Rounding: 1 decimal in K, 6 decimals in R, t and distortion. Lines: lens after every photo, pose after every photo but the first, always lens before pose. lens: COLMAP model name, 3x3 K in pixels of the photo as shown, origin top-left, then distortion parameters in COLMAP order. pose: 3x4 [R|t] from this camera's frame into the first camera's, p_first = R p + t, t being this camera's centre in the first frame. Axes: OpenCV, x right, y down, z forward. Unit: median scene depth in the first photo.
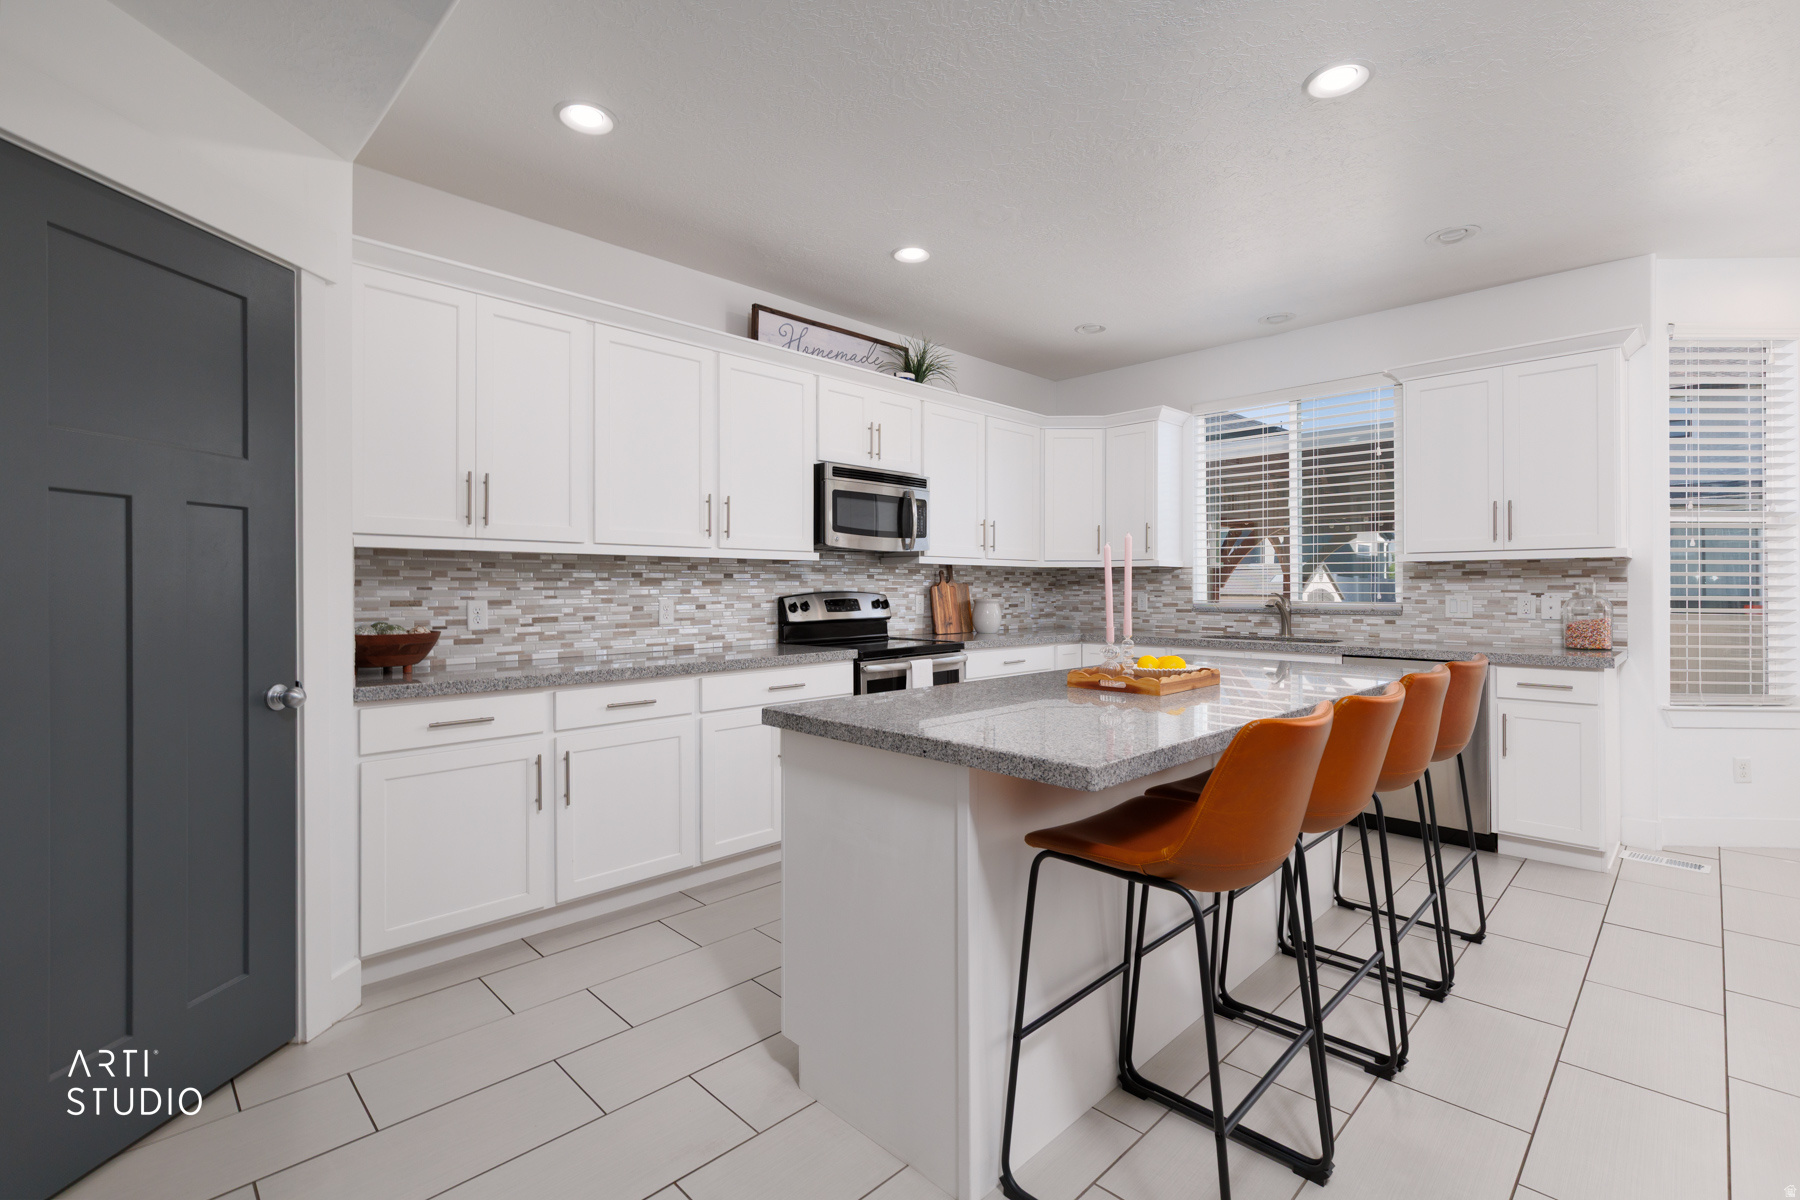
lens RADIAL K [[815.5, 0, 908.7], [0, 815.5, 588.9], [0, 0, 1]] dist [0.003710, -0.000385]
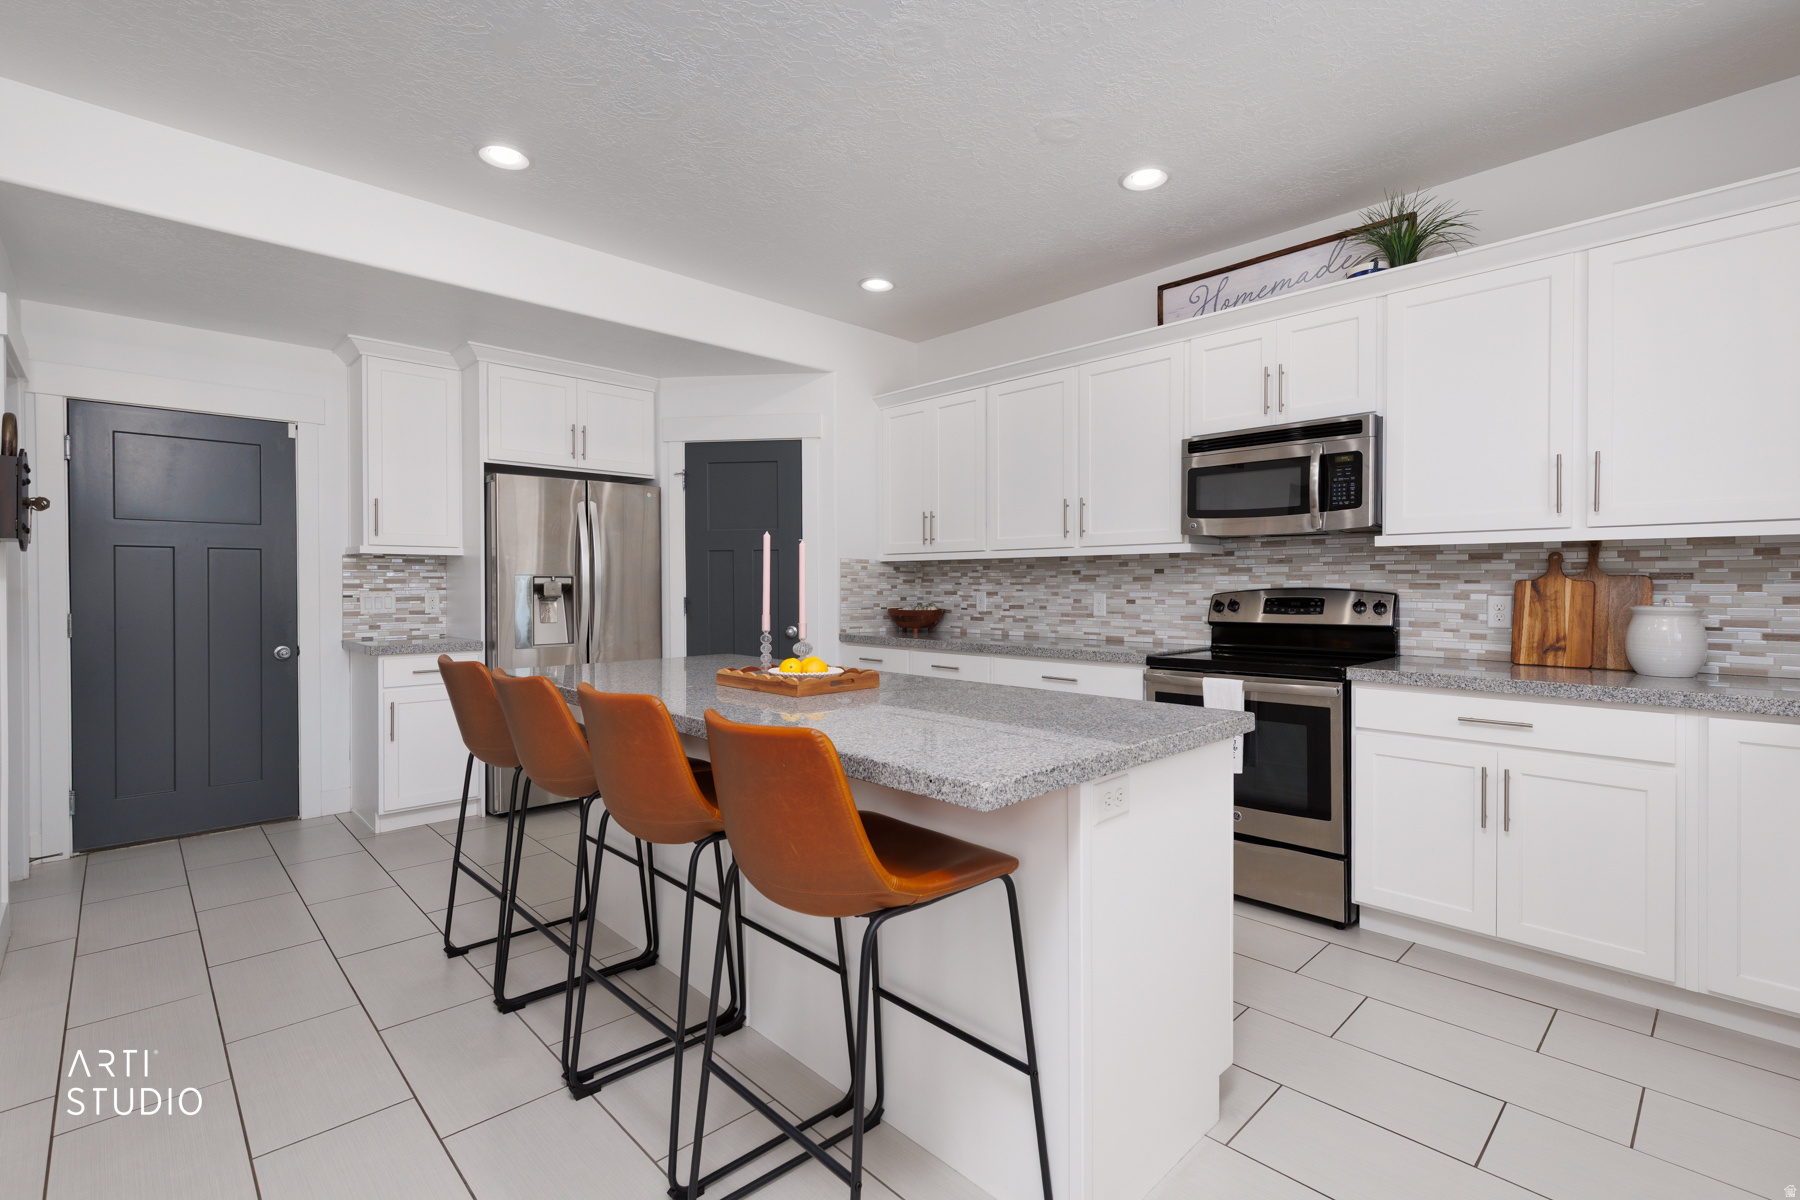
lens RADIAL K [[815.5, 0, 908.9], [0, 815.5, 596.2], [0, 0, 1]] dist [0.003710, -0.000385]
pose [[-0.020944, 0.018765, -0.999605, 0.801440], [0.001679, 0.999823, 0.018734, -0.004950], [0.999779, -0.001286, -0.020972, 0.745018]]
